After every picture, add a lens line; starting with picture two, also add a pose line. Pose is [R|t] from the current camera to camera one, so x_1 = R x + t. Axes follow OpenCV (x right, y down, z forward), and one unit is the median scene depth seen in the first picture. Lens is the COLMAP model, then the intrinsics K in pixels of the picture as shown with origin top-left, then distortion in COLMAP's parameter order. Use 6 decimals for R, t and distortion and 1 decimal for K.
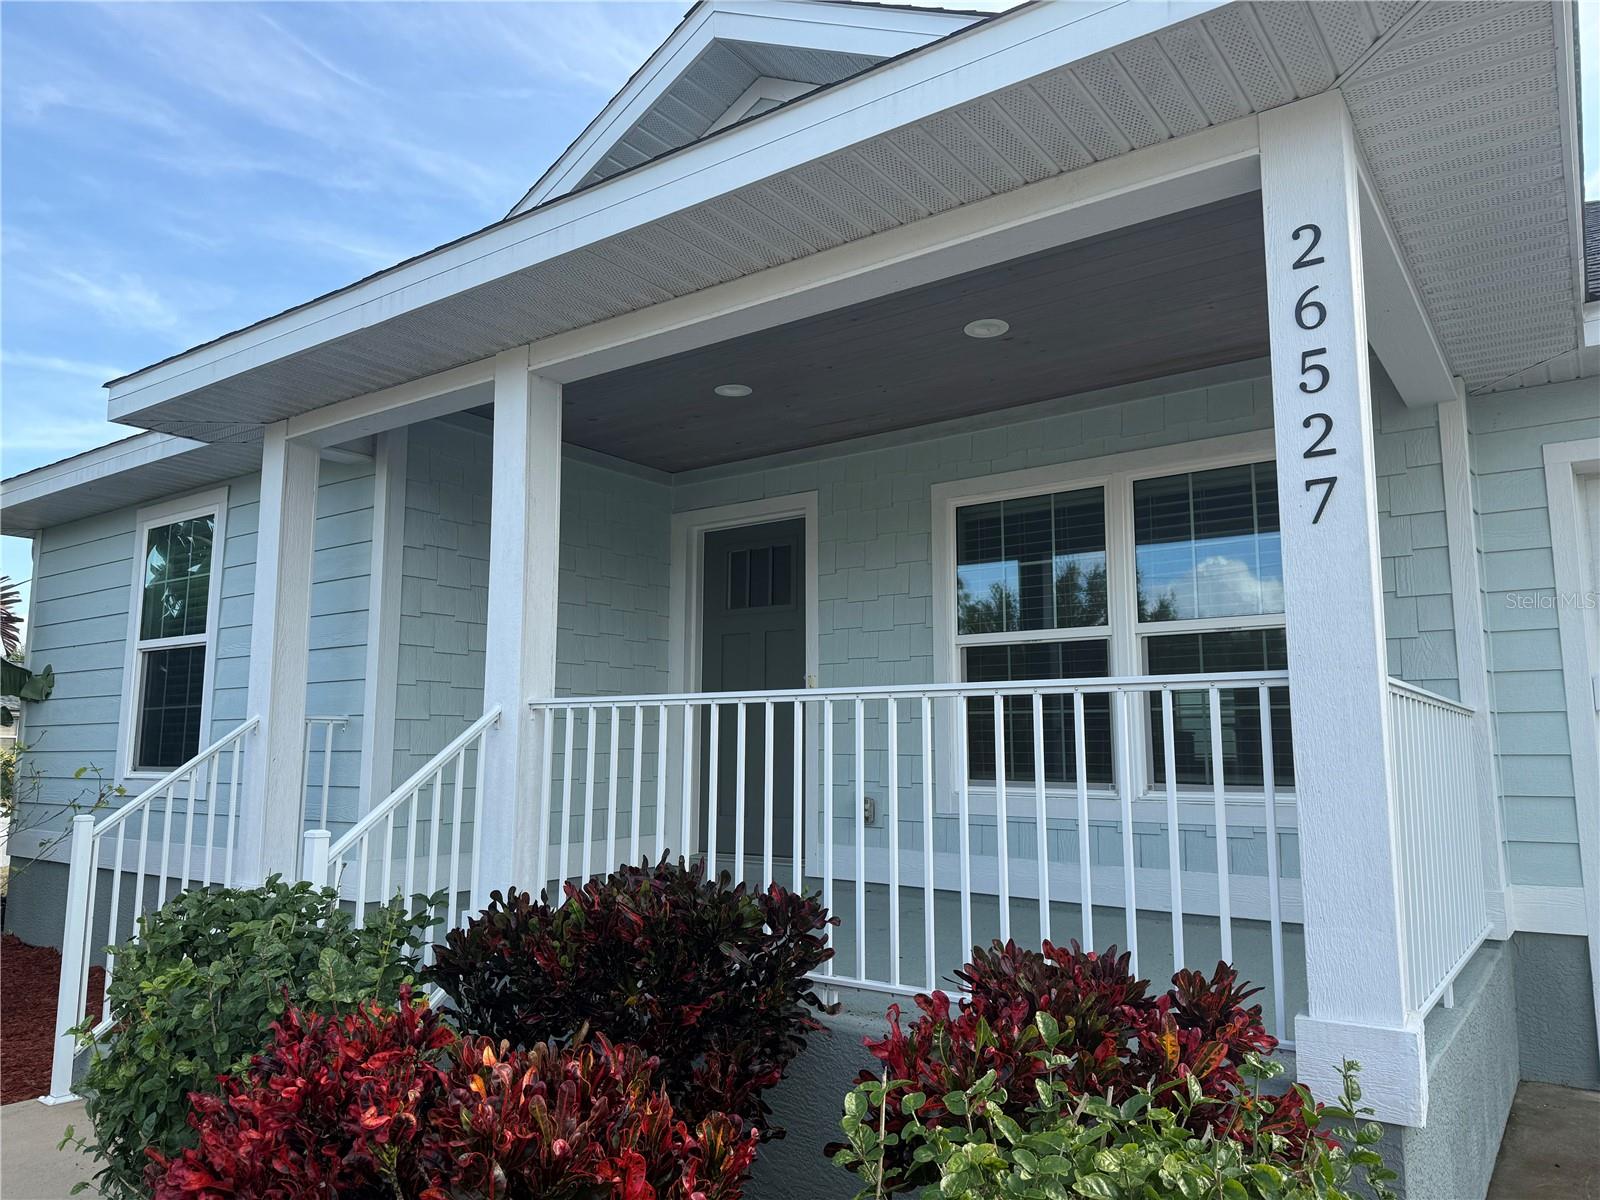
lens RADIAL K [[1121.8, 0, 800.0], [0, 1121.8, 600.0], [0, 0, 1]] dist [0.072510, -0.082889]
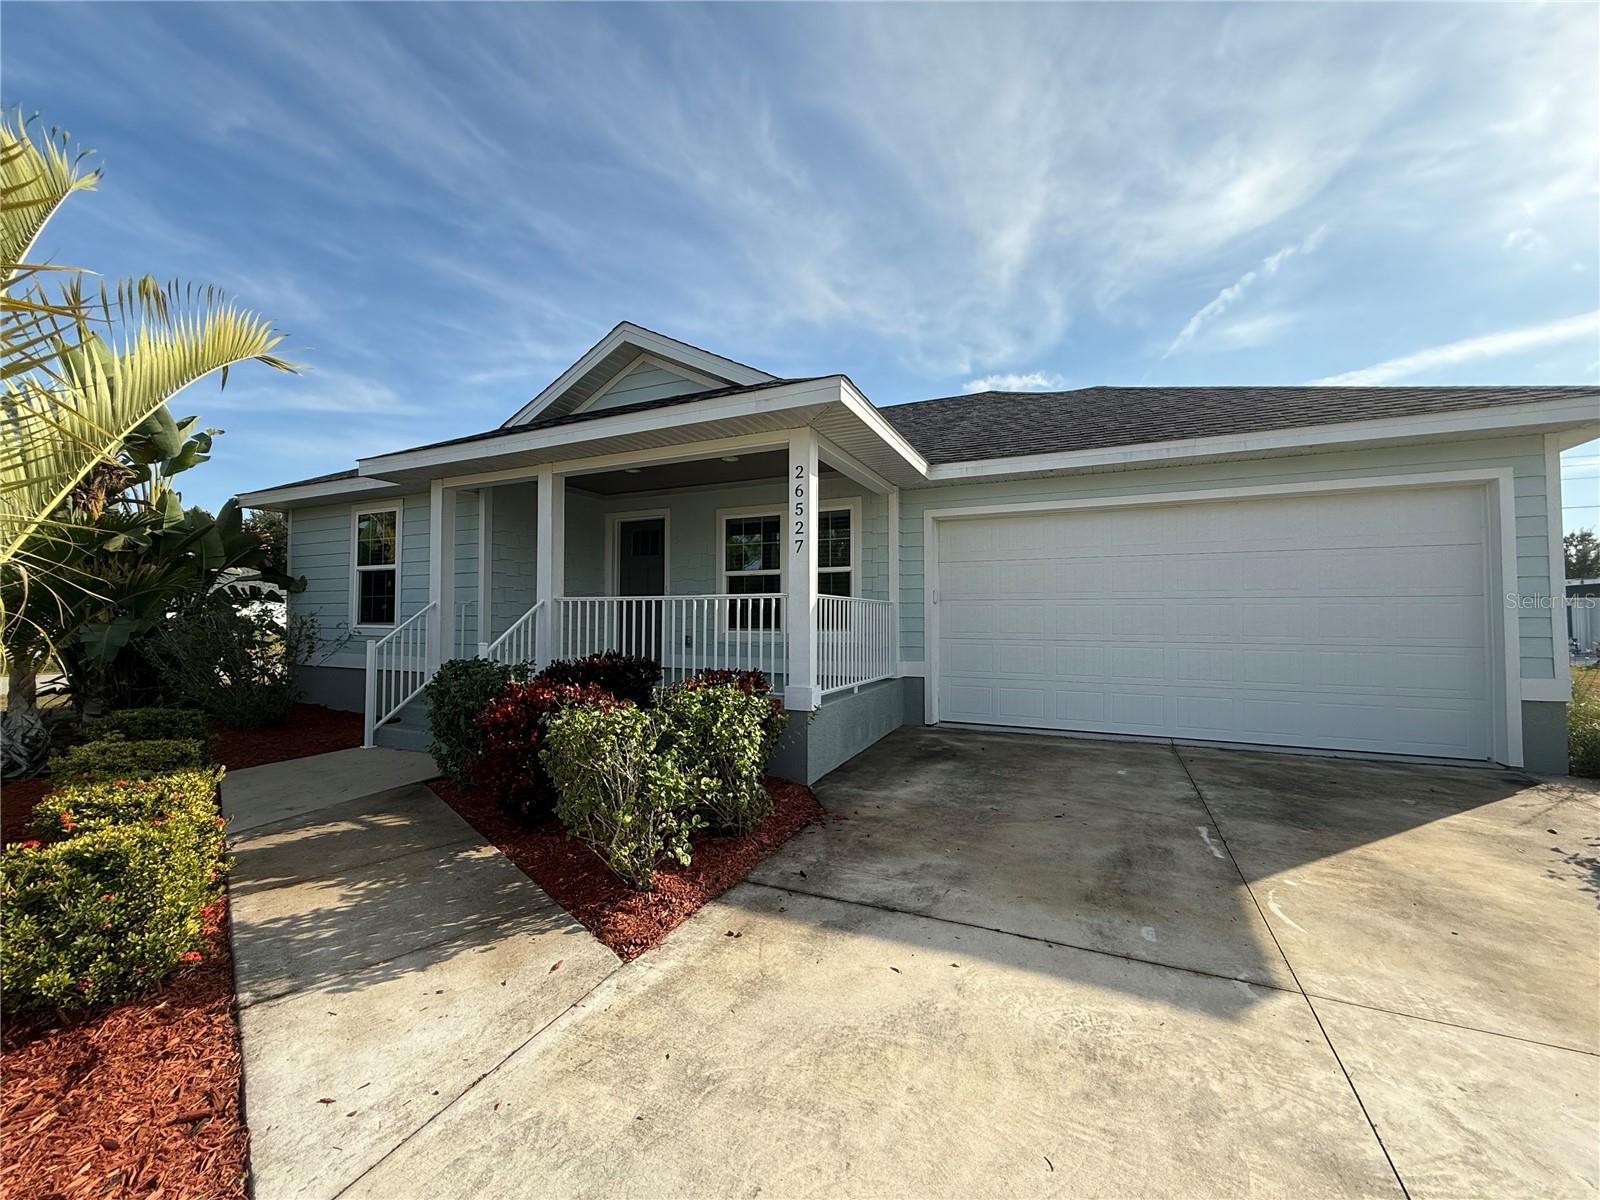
lens RADIAL K [[639.3, 0, 796.7], [0, 639.3, 600.6], [0, 0, 1]] dist [0.001231, 0.000544]
pose [[0.983471, 0.005588, 0.180980, 0.052961], [-0.024798, 0.994262, 0.104055, -0.076046], [-0.179360, -0.106823, 0.977967, -0.585693]]
